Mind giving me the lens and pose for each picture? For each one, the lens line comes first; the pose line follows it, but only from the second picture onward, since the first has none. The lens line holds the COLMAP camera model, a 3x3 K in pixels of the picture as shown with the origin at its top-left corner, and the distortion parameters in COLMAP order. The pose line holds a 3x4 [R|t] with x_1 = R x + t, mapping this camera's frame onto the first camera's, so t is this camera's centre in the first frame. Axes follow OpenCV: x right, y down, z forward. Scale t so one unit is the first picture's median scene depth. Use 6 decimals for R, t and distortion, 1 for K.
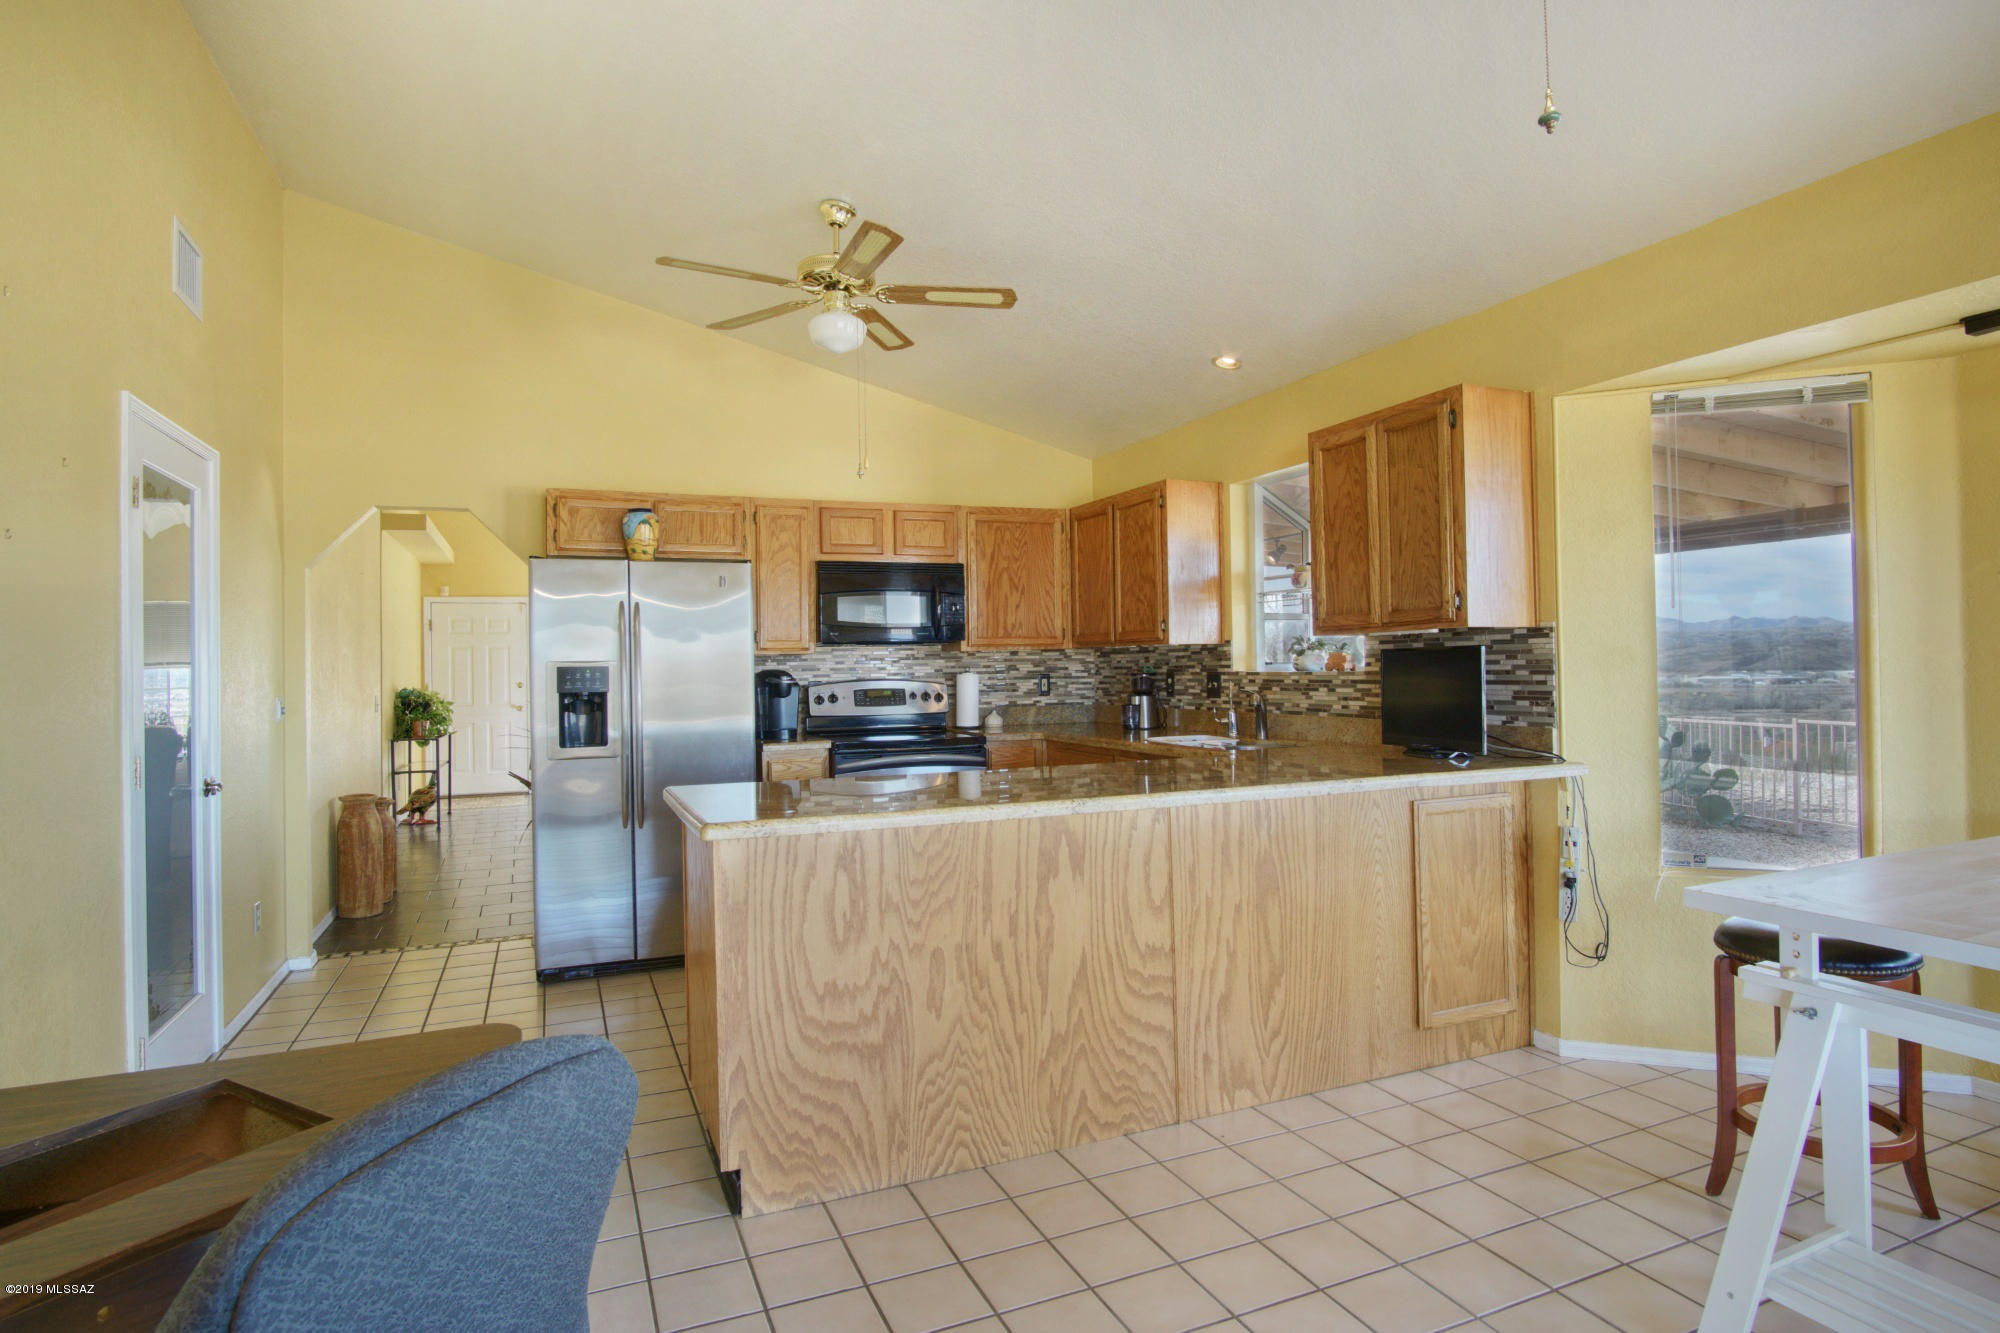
lens RADIAL K [[1067.4, 0, 998.9], [0, 1067.4, 655.5], [0, 0, 1]] dist [-0.035229, 0.010047]
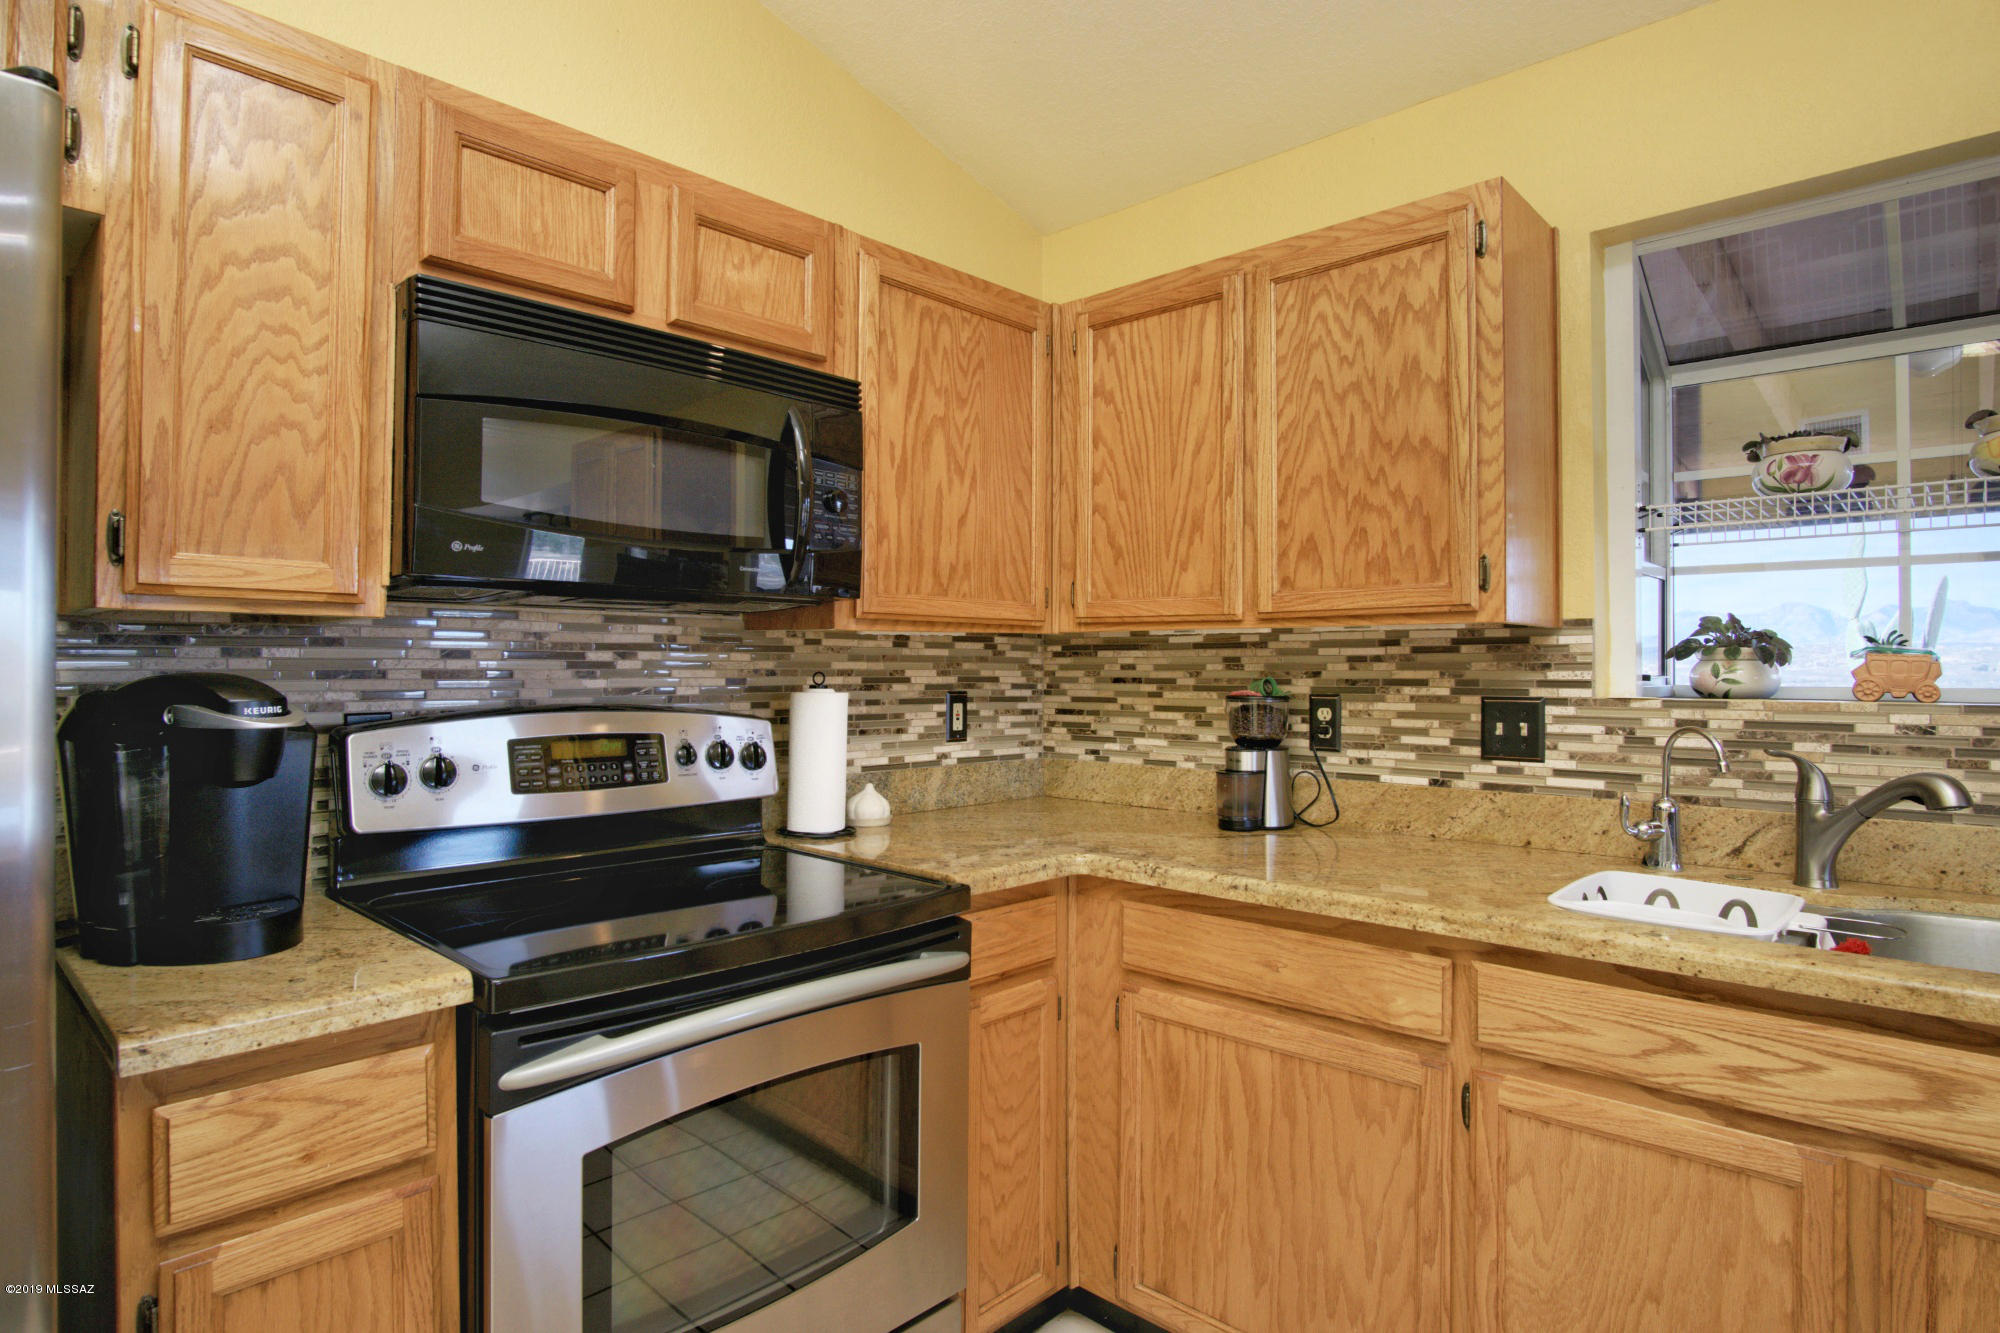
lens RADIAL K [[1067.4, 0, 998.9], [0, 1067.4, 655.5], [0, 0, 1]] dist [-0.035229, 0.010047]
pose [[0.913185, 0.023037, 0.406894, -0.173453], [-0.020833, 0.999734, -0.009845, 0.009396], [-0.407012, 0.000514, 0.913422, 0.865520]]
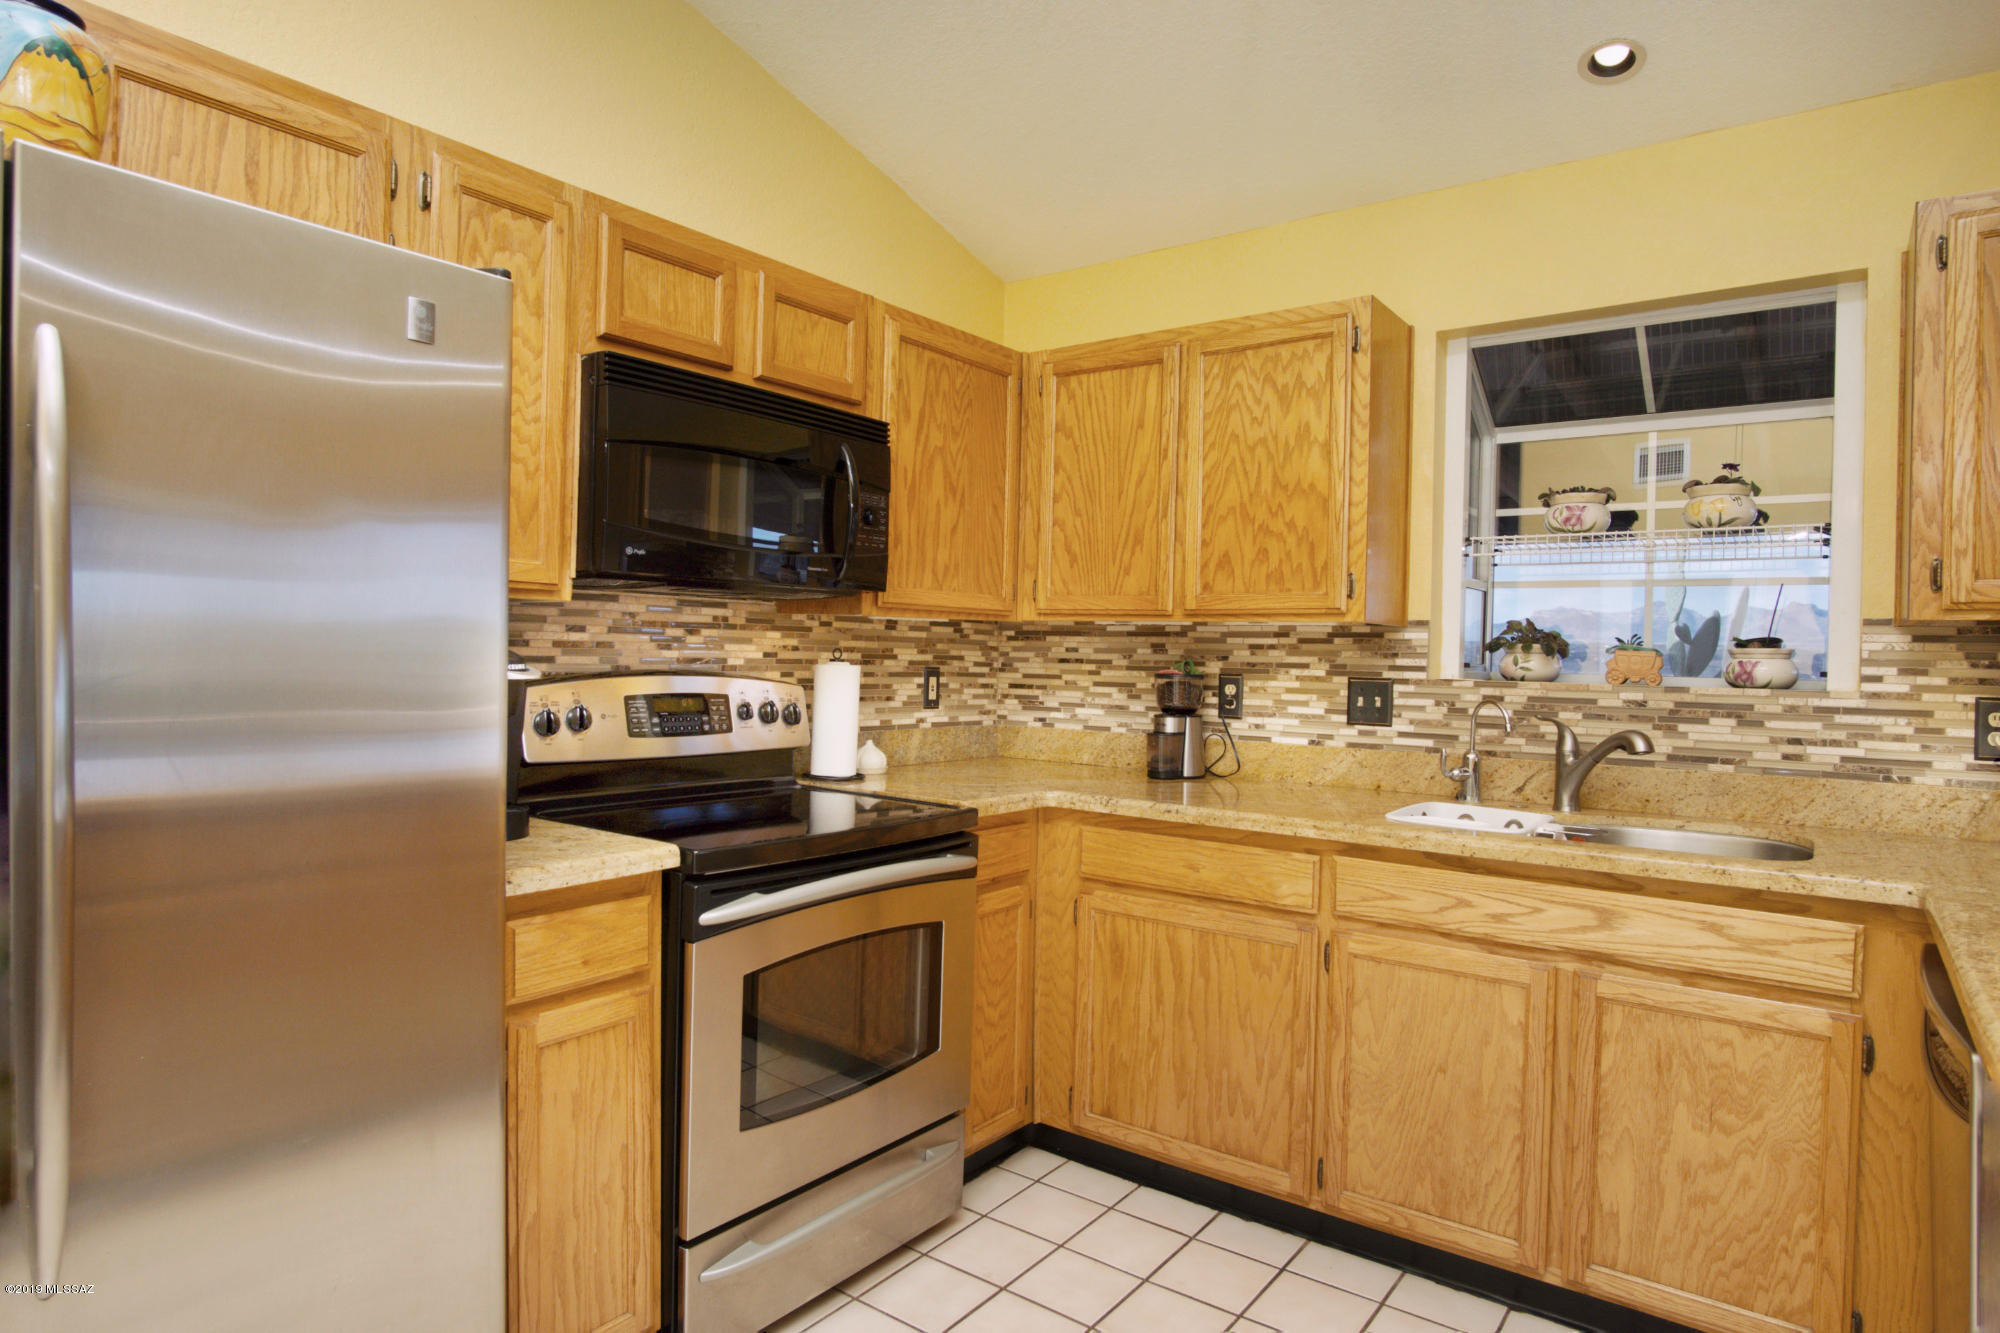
lens RADIAL K [[1116.7, 0, 1000.0], [0, 1116.7, 666.5], [0, 0, 1]] dist [-0.036416, 0.010065]
pose [[0.861947, 0.029085, 0.506164, -0.300336], [-0.040521, 0.999111, 0.011594, 0.013242], [-0.505377, -0.030504, 0.862359, 0.741114]]
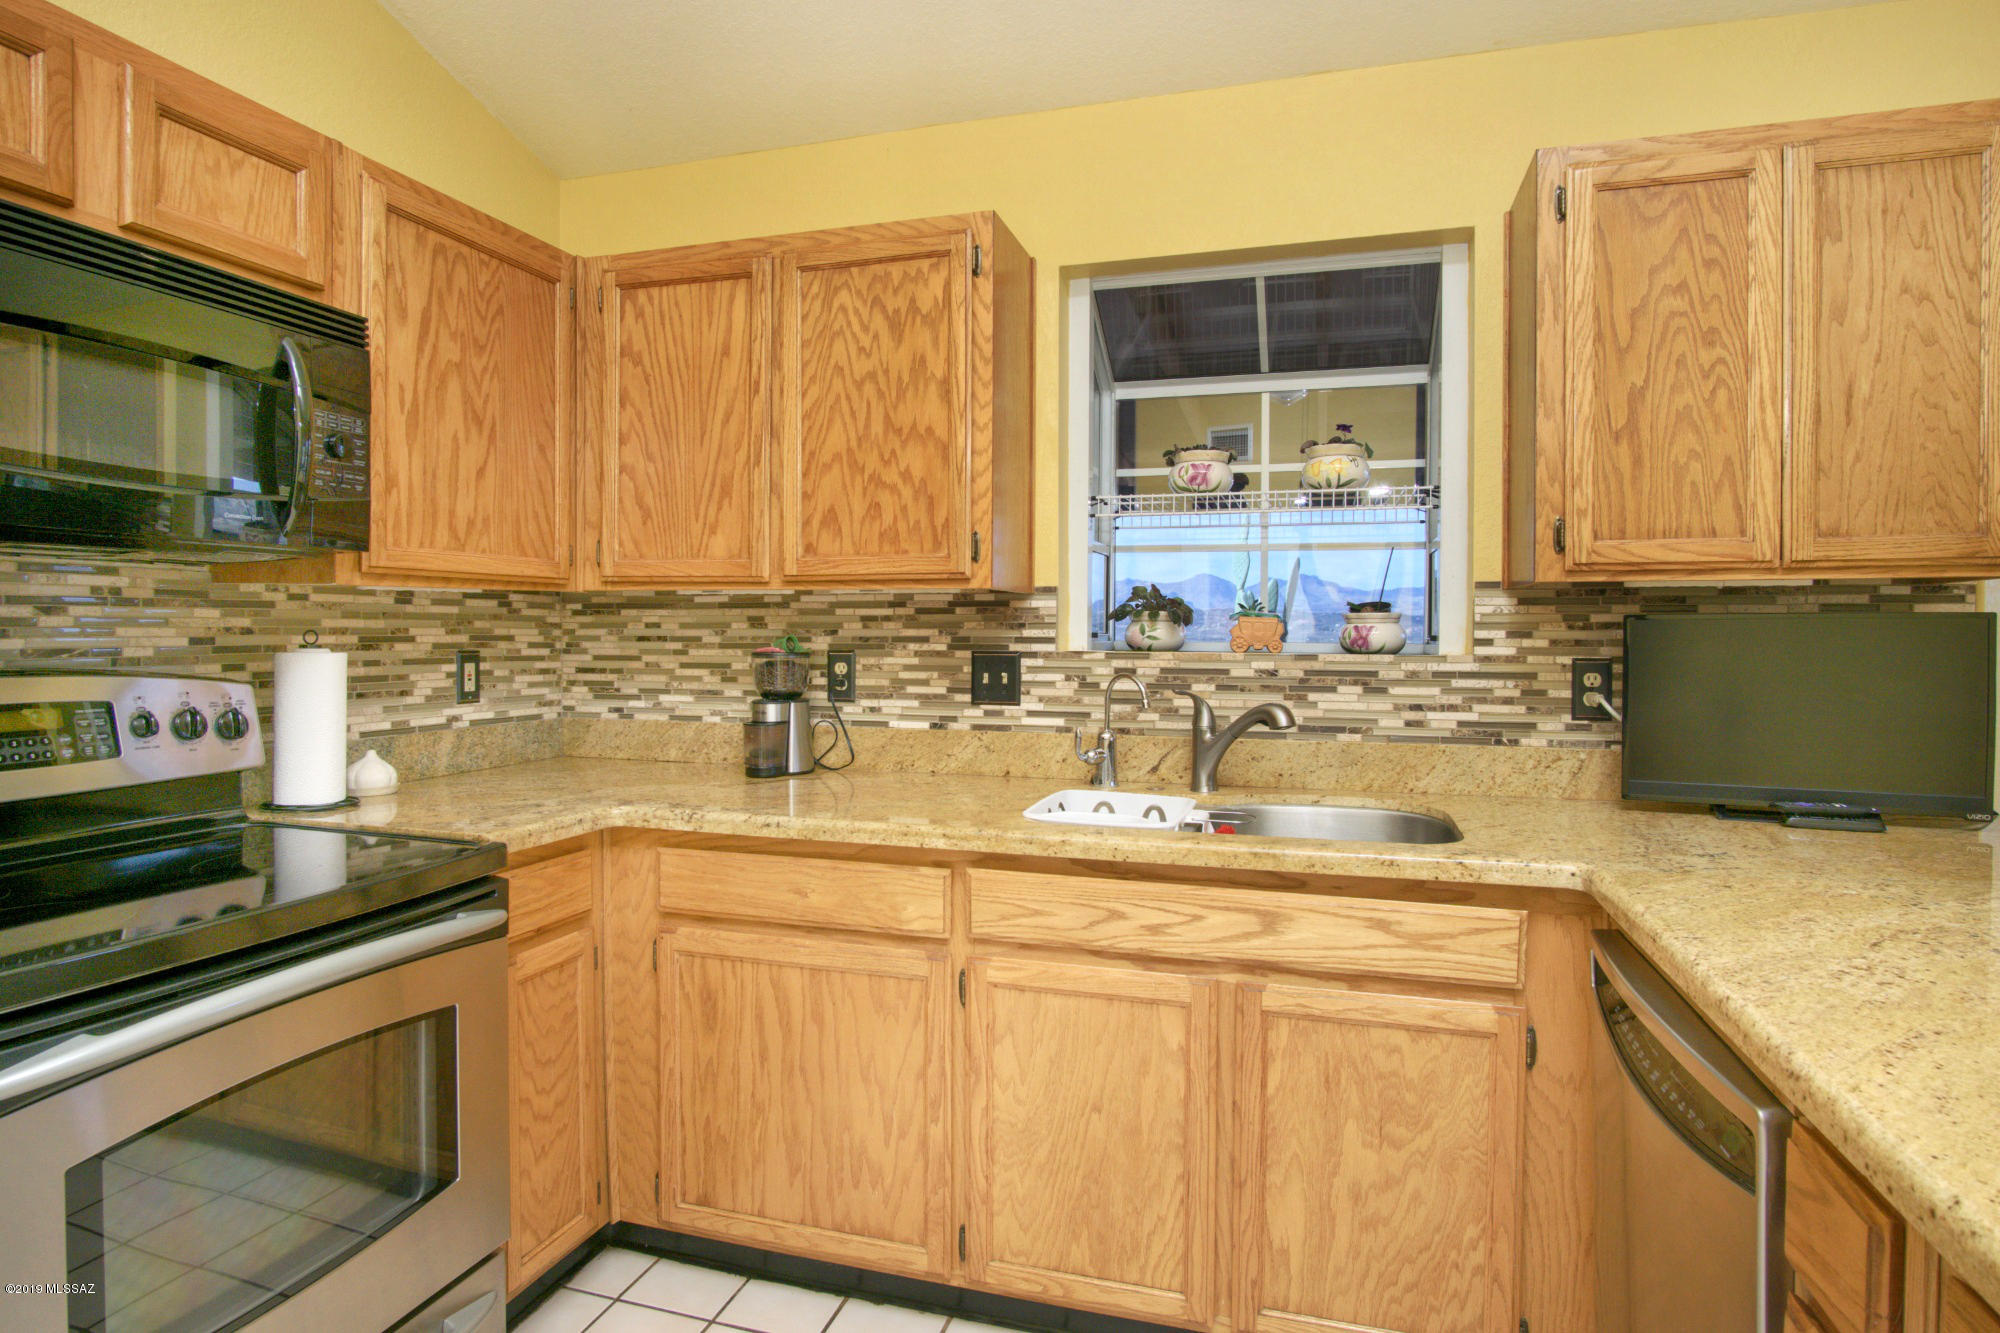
lens RADIAL K [[1067.4, 0, 998.9], [0, 1067.4, 655.5], [0, 0, 1]] dist [-0.035229, 0.010047]
pose [[0.638470, -0.000648, 0.769646, -0.207463], [-0.021362, 0.999599, 0.018562, 0.010165], [-0.769350, -0.028293, 0.638200, 0.840490]]
